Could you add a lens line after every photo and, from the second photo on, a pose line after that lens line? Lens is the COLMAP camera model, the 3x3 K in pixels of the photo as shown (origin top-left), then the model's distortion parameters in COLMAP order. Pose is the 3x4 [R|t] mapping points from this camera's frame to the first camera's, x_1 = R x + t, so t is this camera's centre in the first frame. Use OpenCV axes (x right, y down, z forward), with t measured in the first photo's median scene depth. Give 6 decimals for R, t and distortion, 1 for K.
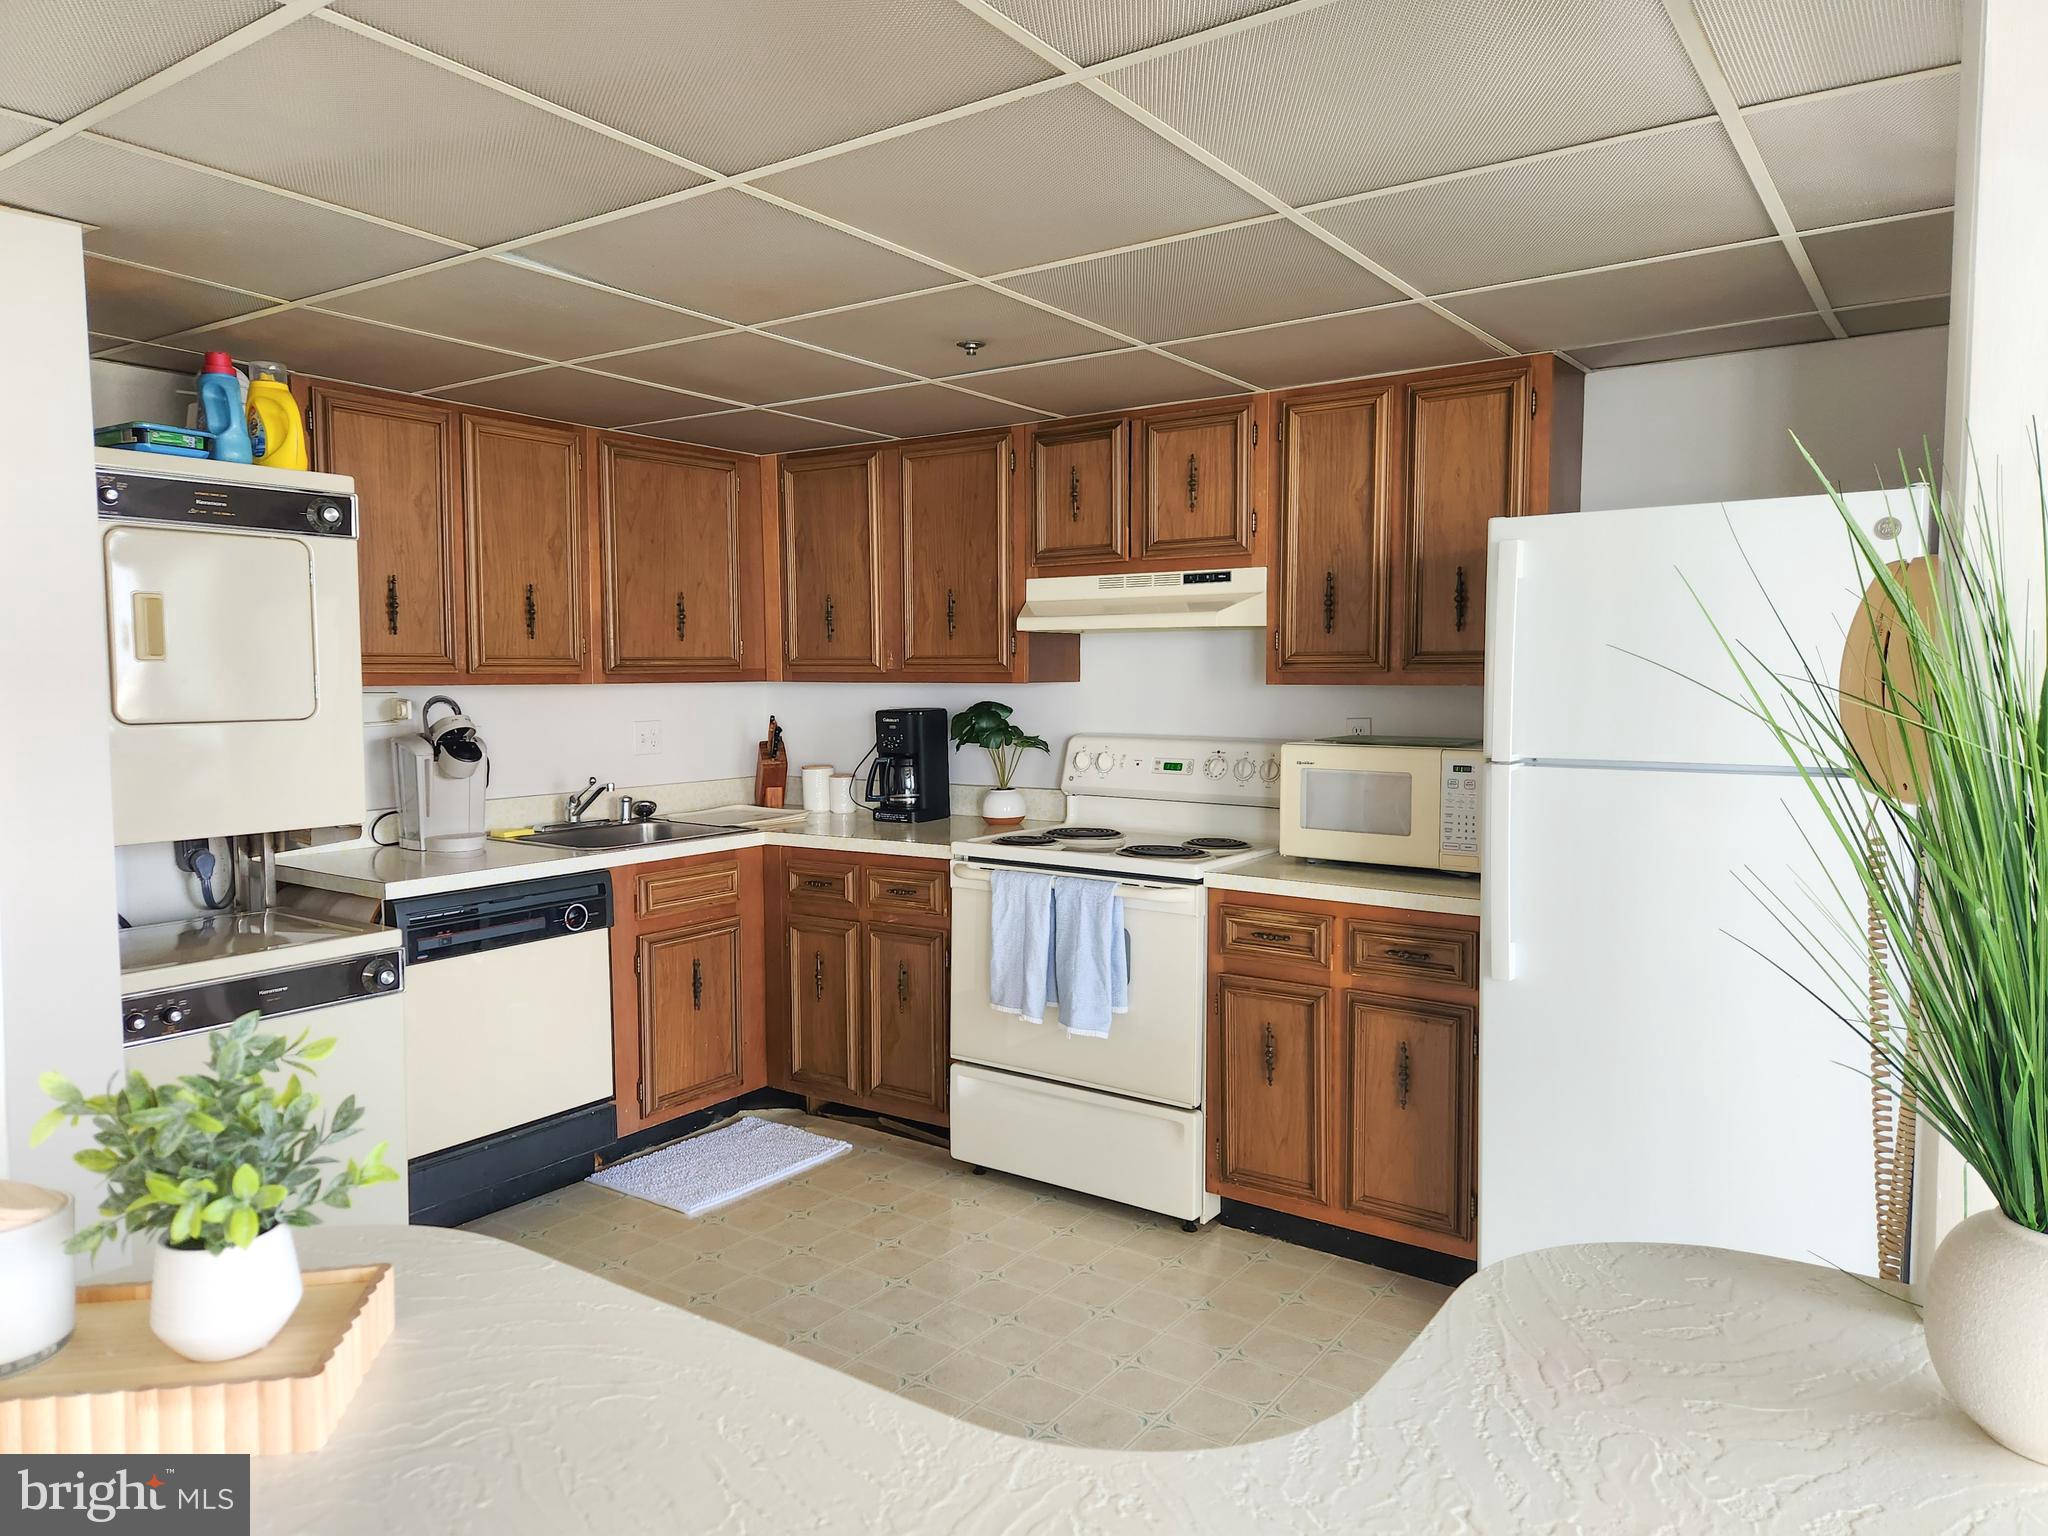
lens RADIAL K [[1378.4, 0, 1030.9], [0, 1378.4, 761.4], [0, 0, 1]] dist [0.044714, -0.006265]
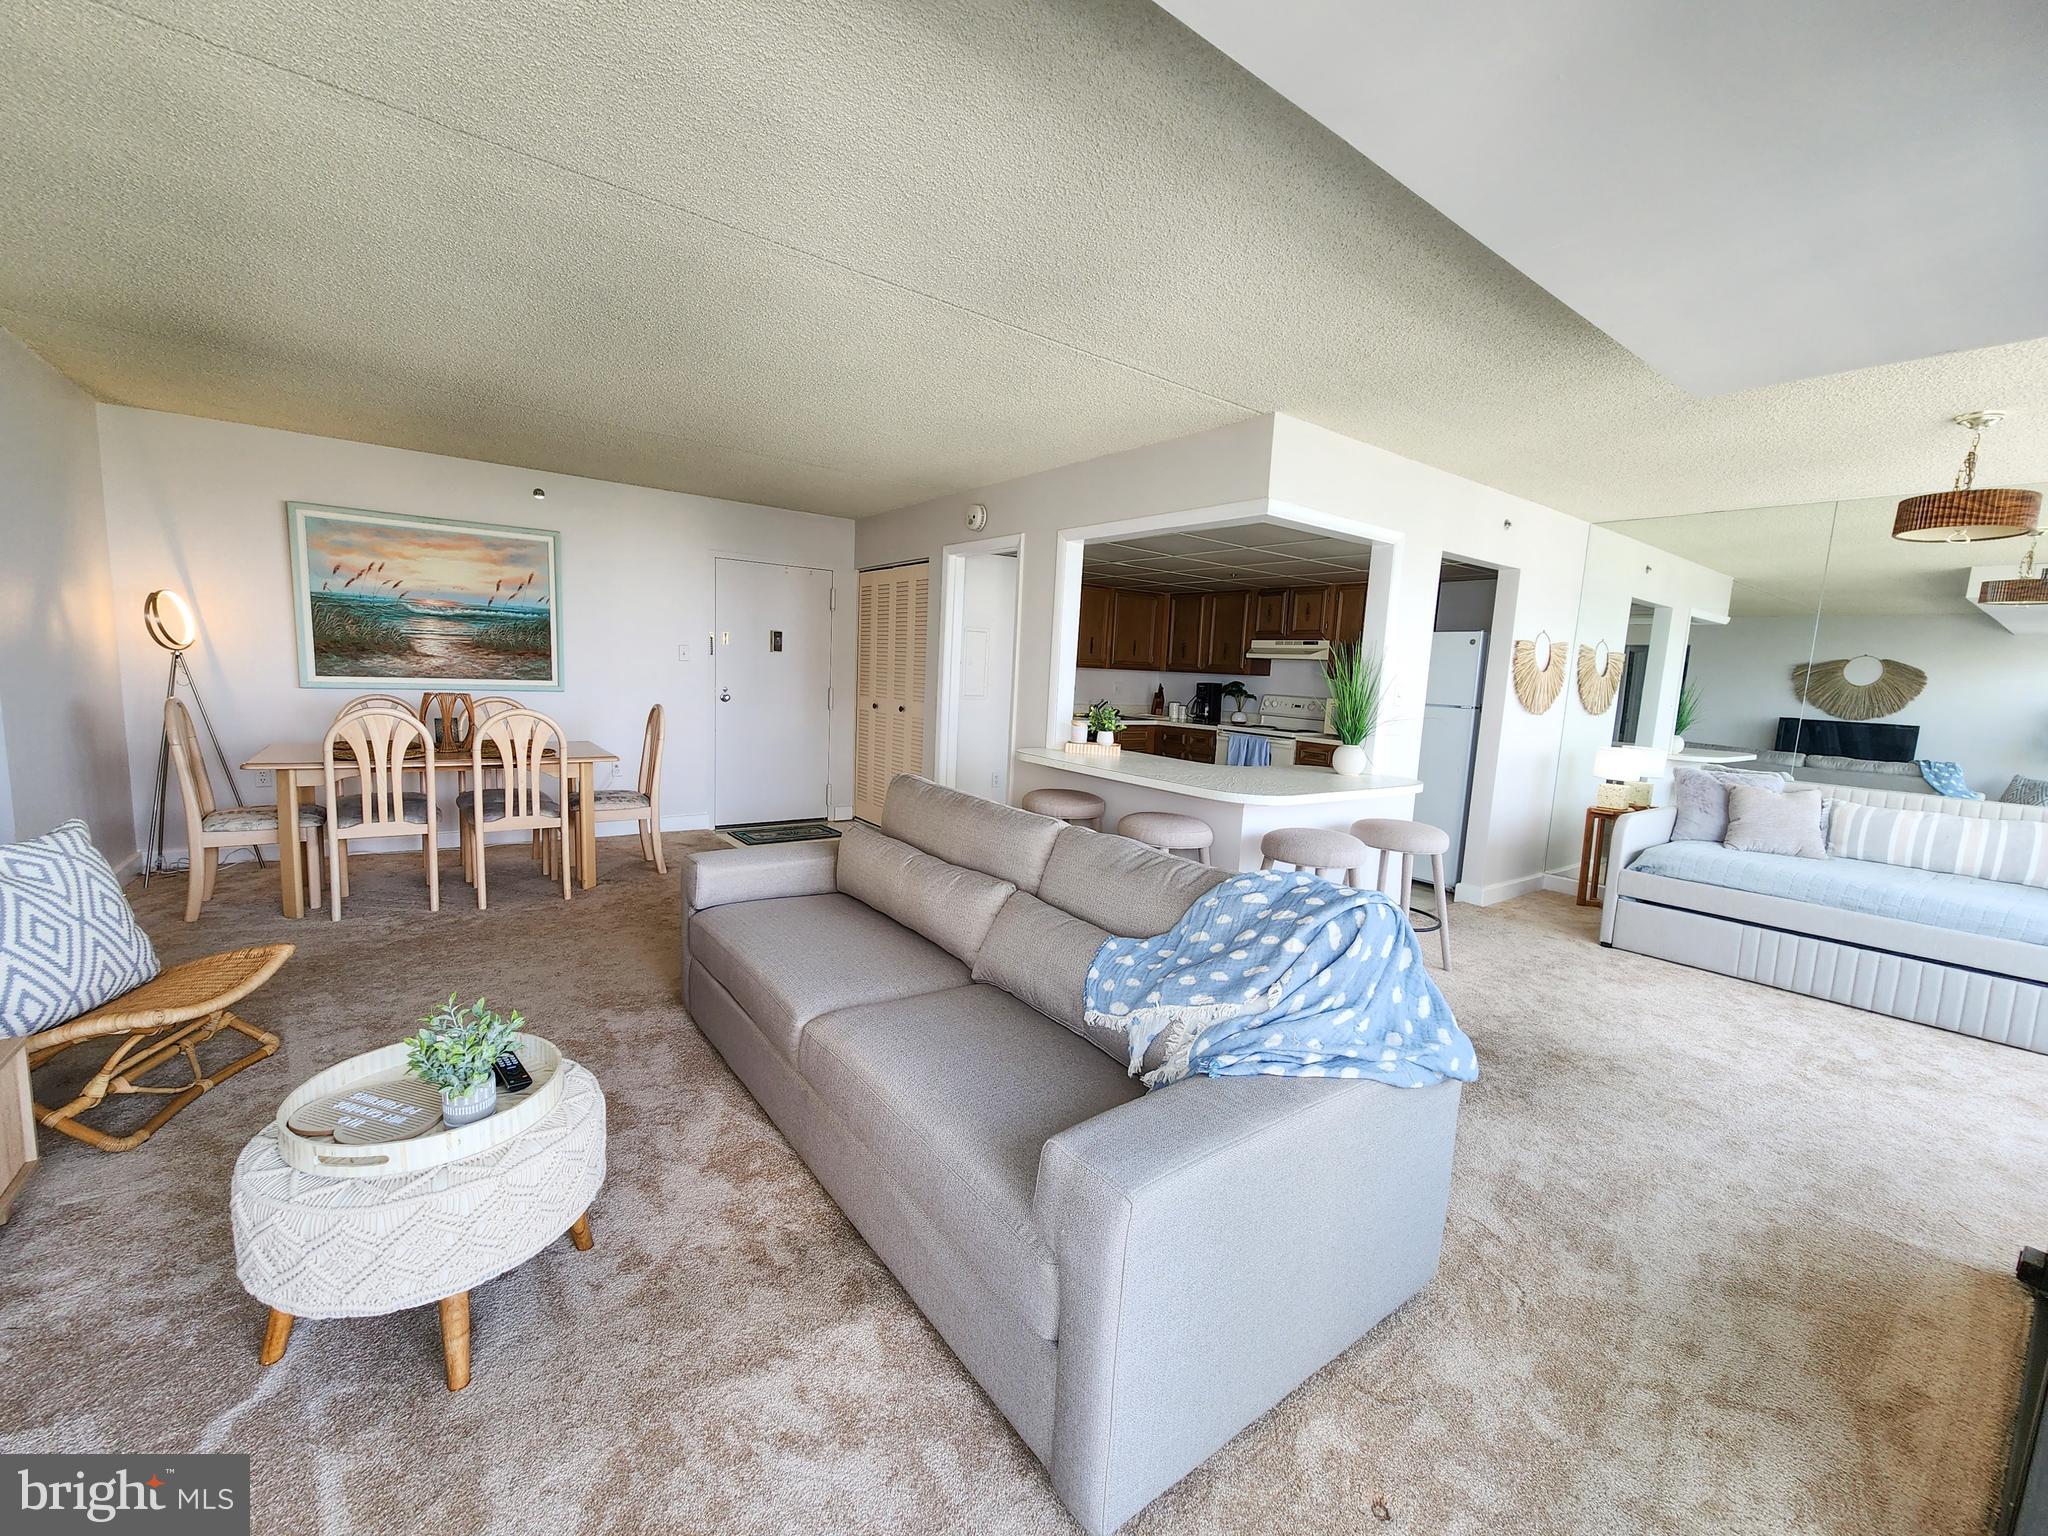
lens RADIAL K [[830.5, 0, 1020.6], [0, 830.5, 774.4], [0, 0, 1]] dist [0.000629, -0.000087]
pose [[0.946058, 0.088565, -0.311658, 0.112128], [-0.071595, 0.995281, 0.065502, 0.076416], [0.315989, -0.039655, 0.947934, -0.893679]]
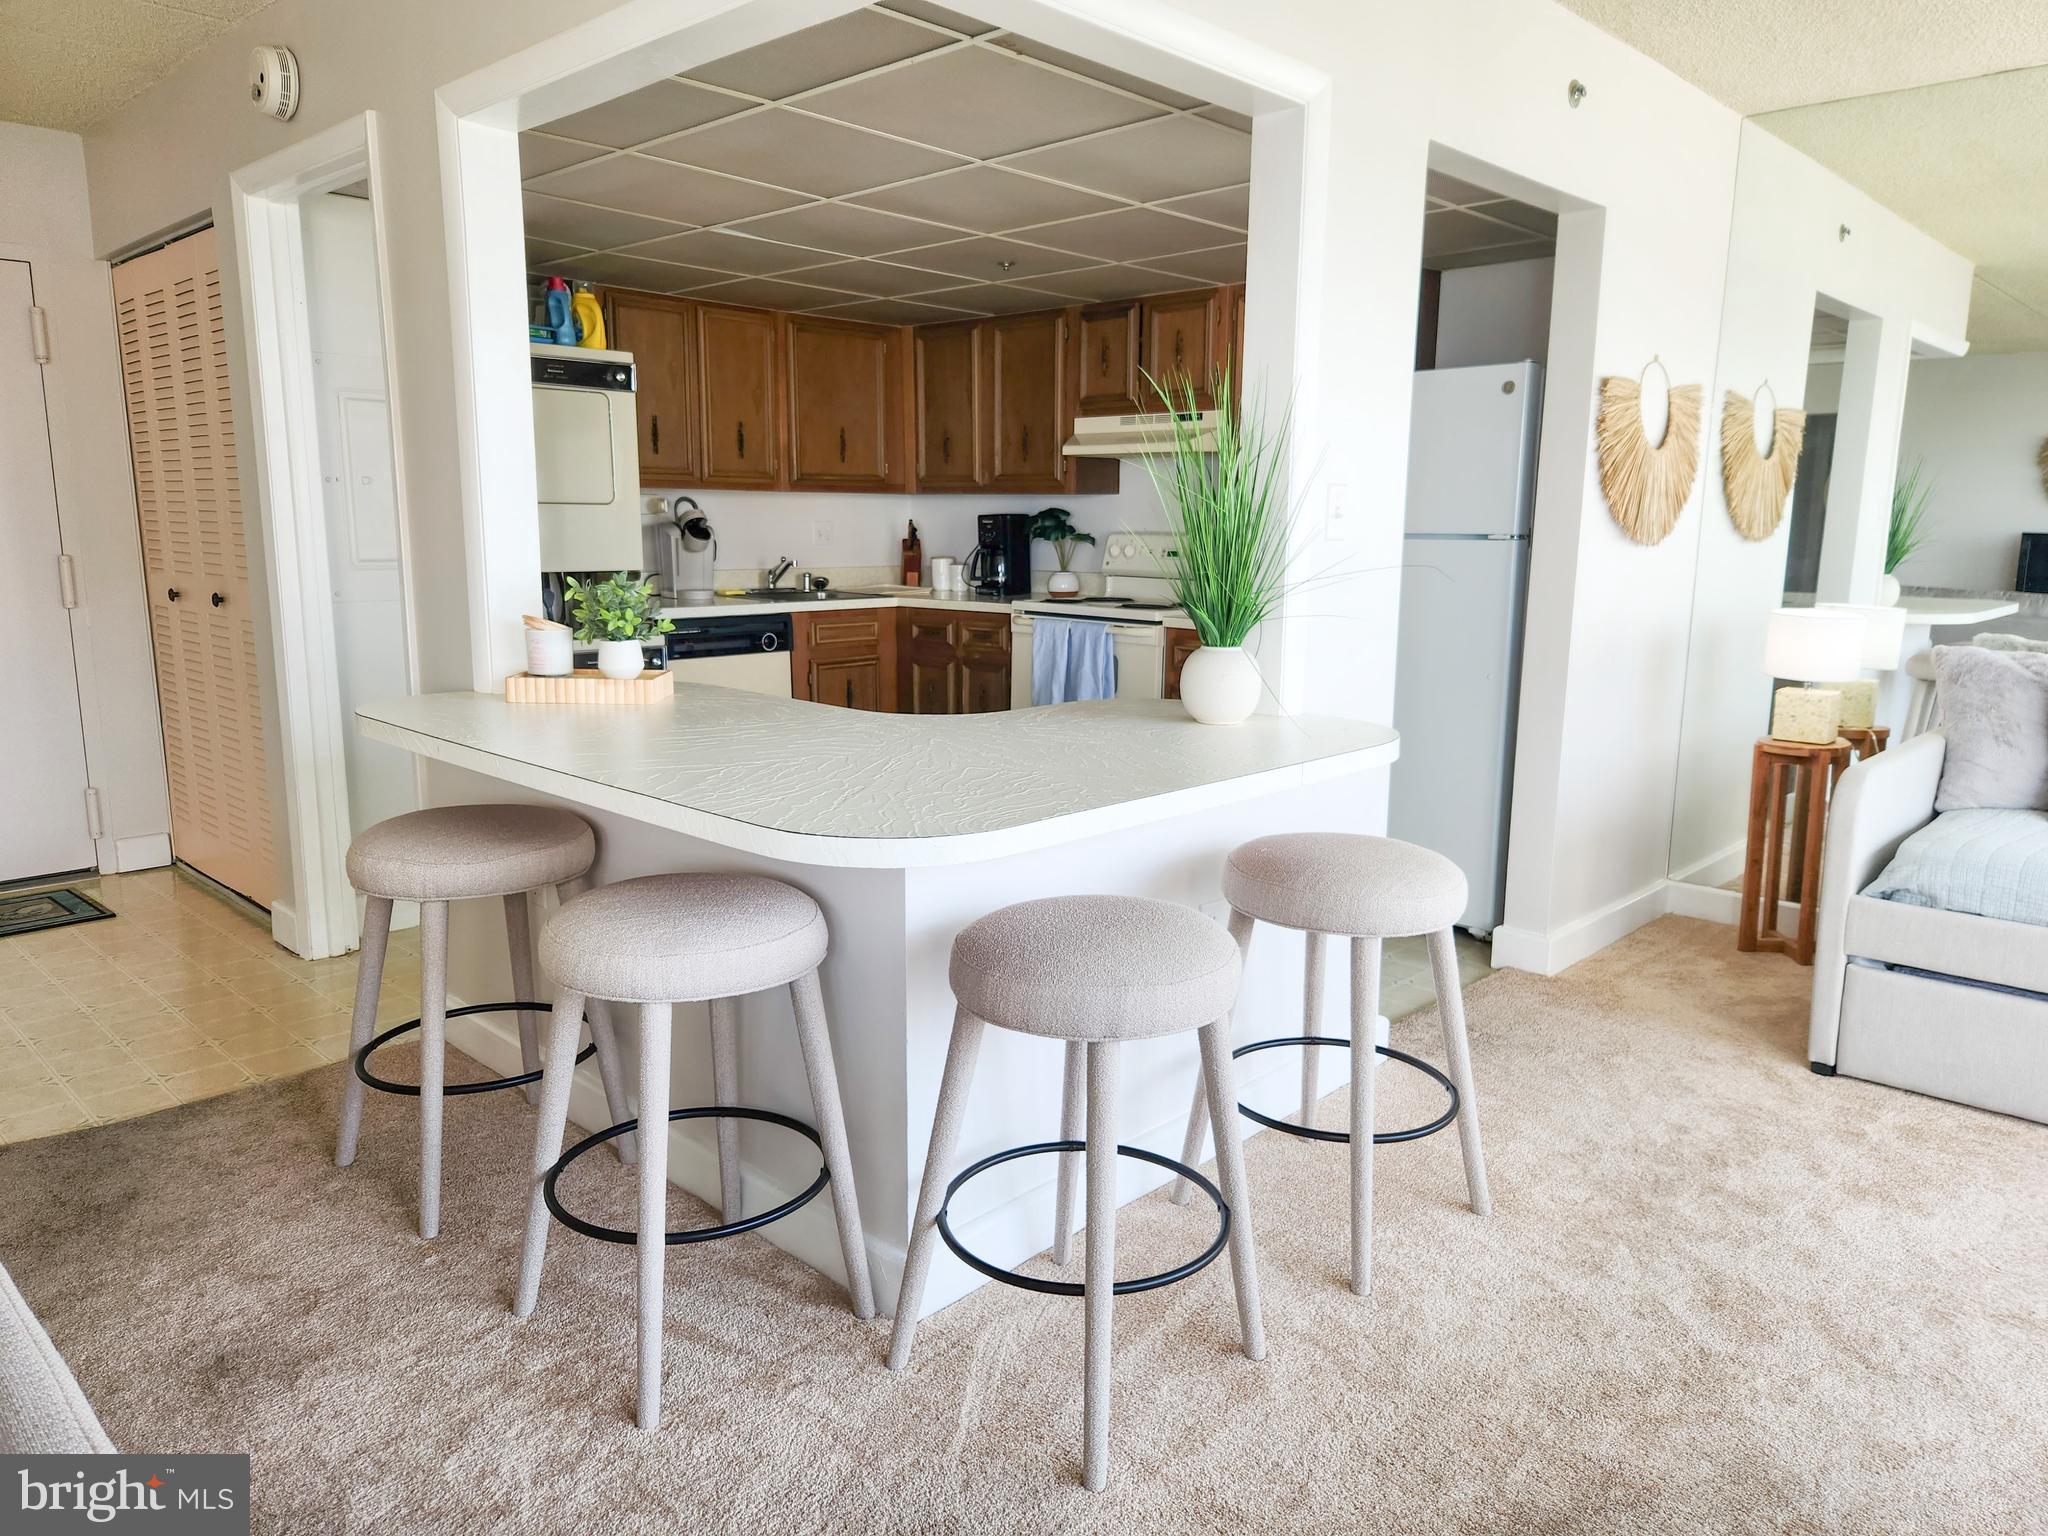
lens RADIAL K [[1378.4, 0, 1038.4], [0, 1378.4, 761.8], [0, 0, 1]] dist [0.044714, -0.006265]
pose [[0.987981, 0.038155, -0.149794, 0.190997], [-0.021122, 0.993291, 0.113695, 0.059338], [0.153127, -0.109165, 0.982158, -0.450531]]
